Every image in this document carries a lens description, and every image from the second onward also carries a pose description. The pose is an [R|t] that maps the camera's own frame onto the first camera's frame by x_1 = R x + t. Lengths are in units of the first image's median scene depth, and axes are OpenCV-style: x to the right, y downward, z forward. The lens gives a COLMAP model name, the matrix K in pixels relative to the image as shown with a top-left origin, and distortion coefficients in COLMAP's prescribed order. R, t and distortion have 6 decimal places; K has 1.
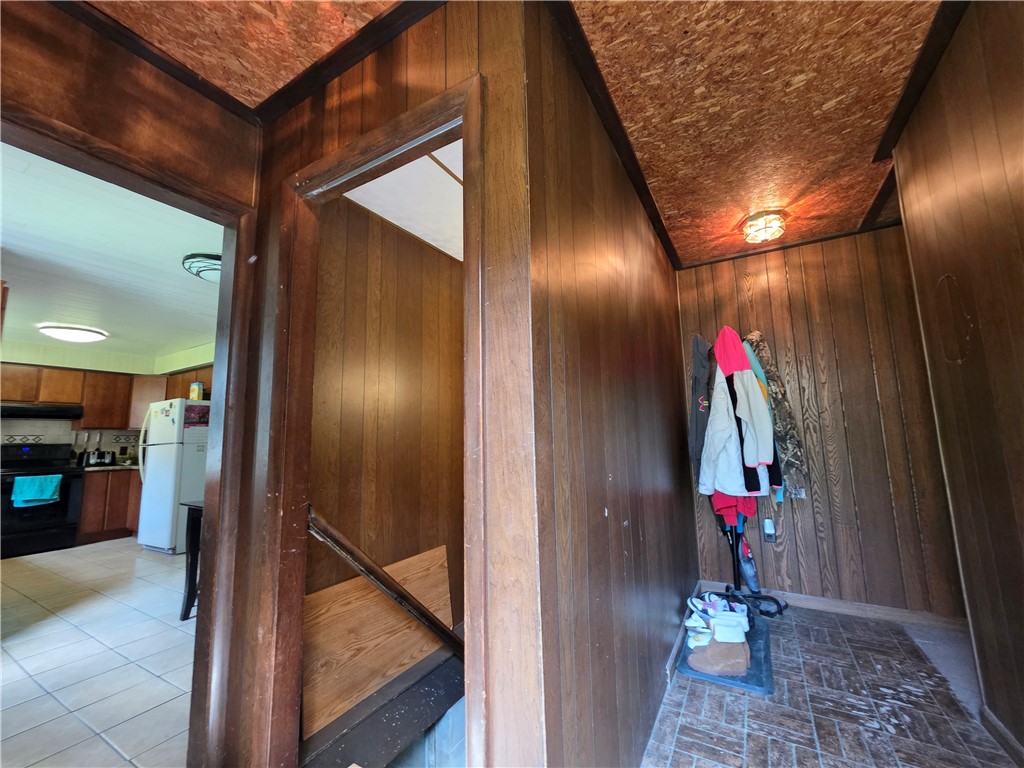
lens RADIAL K [[411.0, 0, 512.4], [0, 411.0, 384.3], [0, 0, 1]] dist [0.000299, -0.000211]
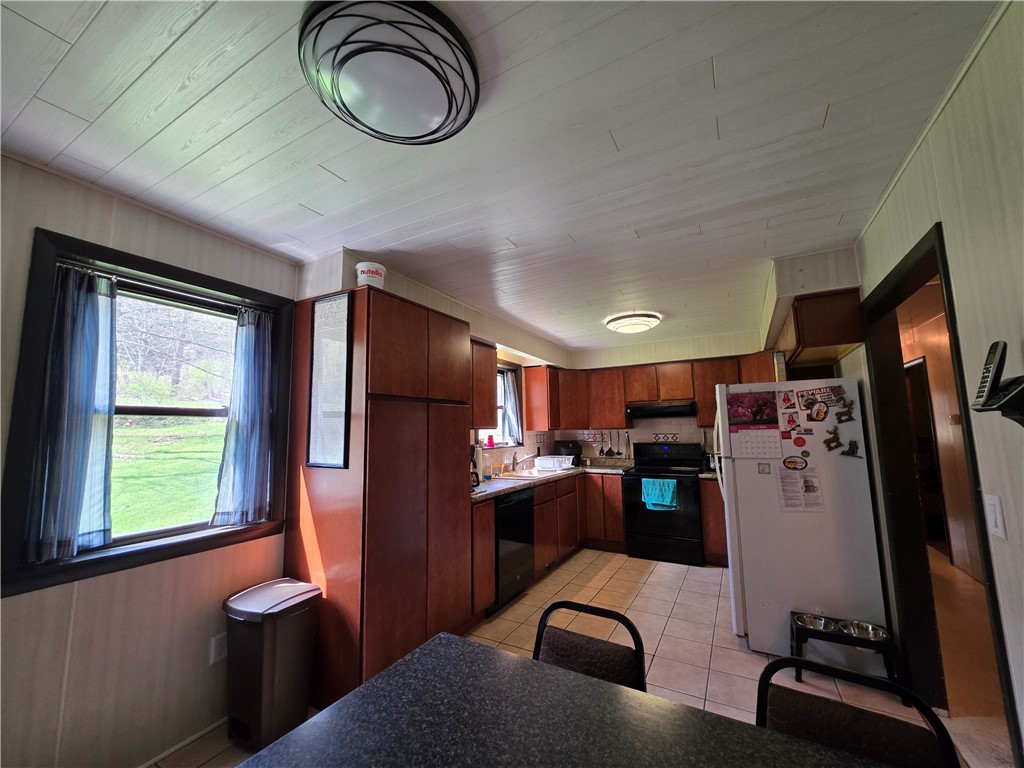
lens RADIAL K [[411.0, 0, 511.2], [0, 411.0, 384.2], [0, 0, 1]] dist [0.000299, -0.000211]
pose [[0.010297, -0.093762, -0.995541, -0.182232], [0.148922, 0.984635, -0.091195, 0.040595], [0.988795, -0.147319, 0.024102, 0.627294]]
